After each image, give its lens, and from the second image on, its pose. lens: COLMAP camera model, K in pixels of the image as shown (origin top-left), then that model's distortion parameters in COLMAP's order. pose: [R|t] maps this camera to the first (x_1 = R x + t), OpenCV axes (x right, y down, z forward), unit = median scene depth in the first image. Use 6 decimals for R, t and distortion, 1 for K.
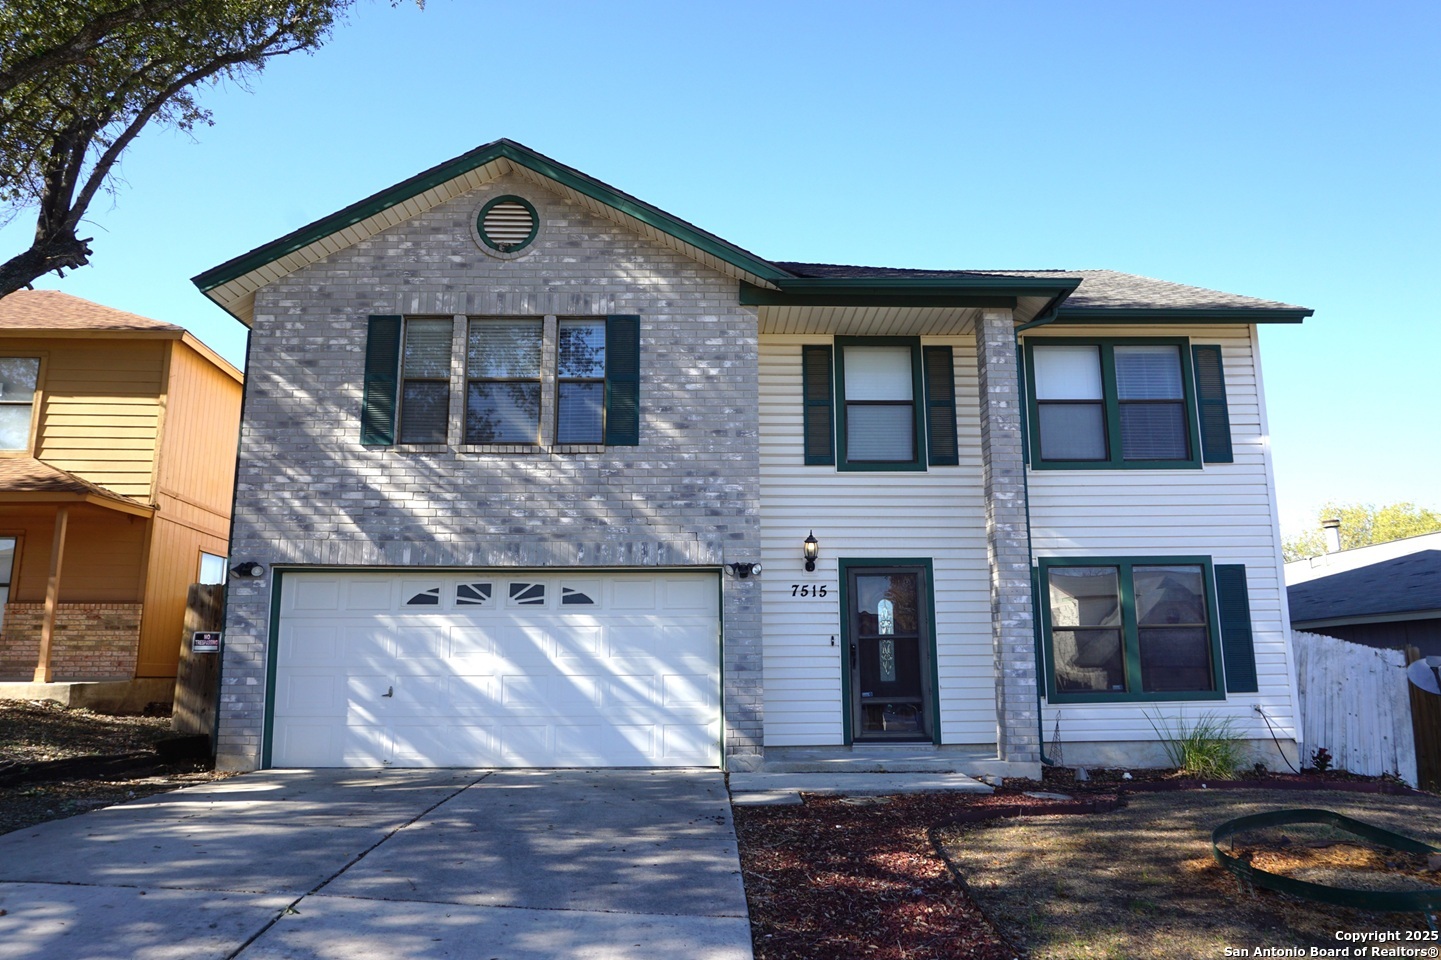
lens RADIAL K [[987.7, 0, 720.5], [0, 987.7, 480.0], [0, 0, 1]] dist [-0.072895, 0.066144]
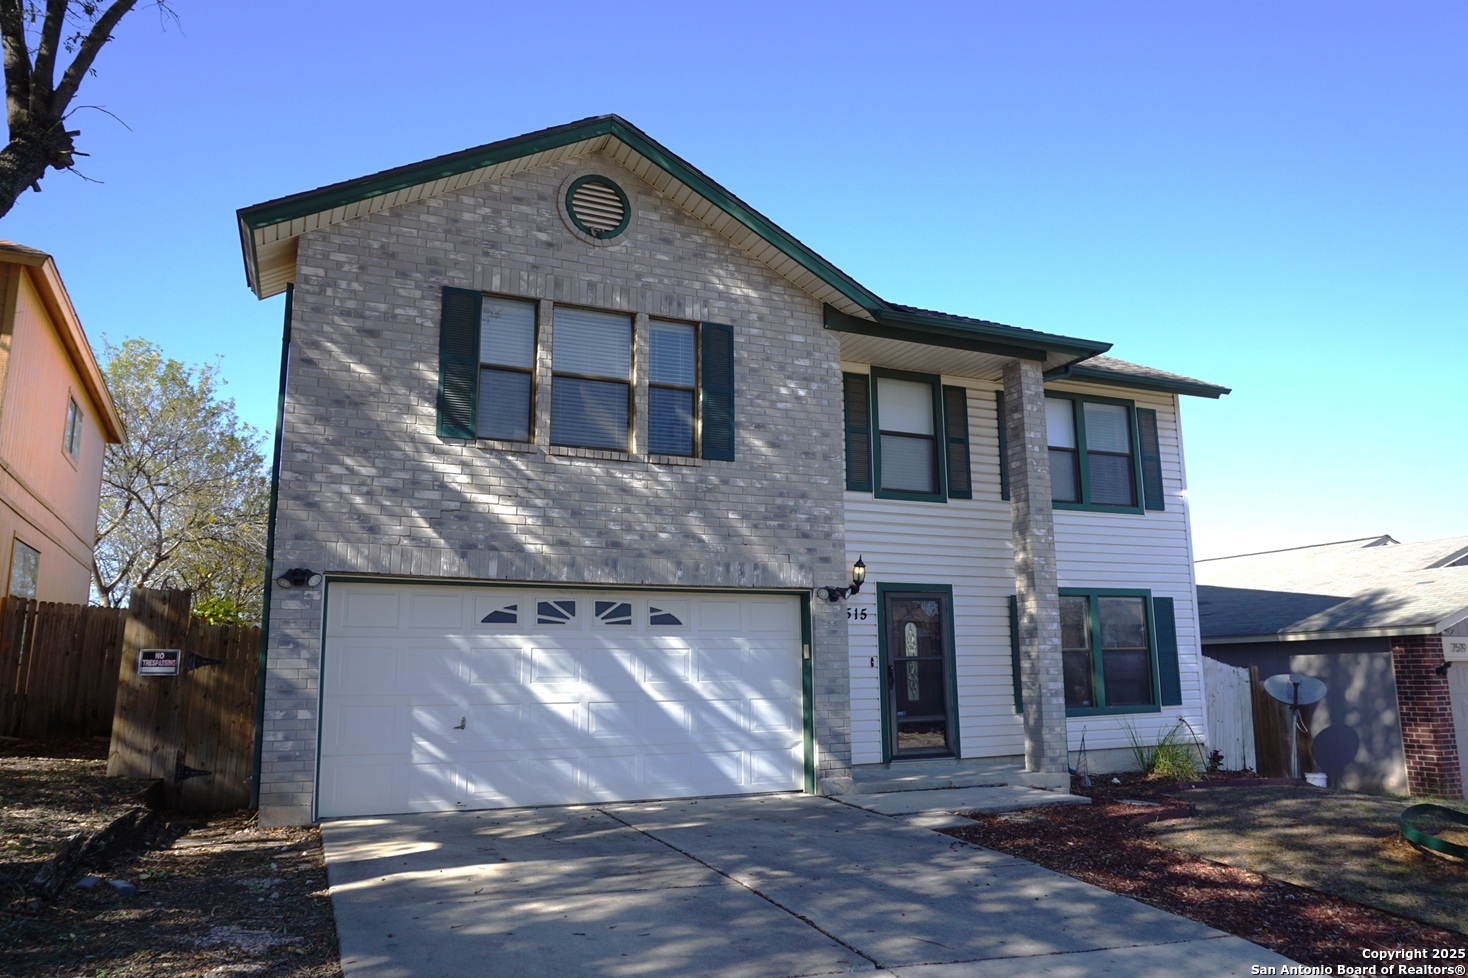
lens RADIAL K [[1000.8, 0, 762.3], [0, 1000.8, 483.1], [0, 0, 1]] dist [-0.074141, 0.053477]
pose [[0.921878, 0.068355, 0.381404, -0.424029], [-0.069206, 0.997536, -0.011502, -0.004462], [-0.381250, -0.015792, 0.924337, 0.083572]]
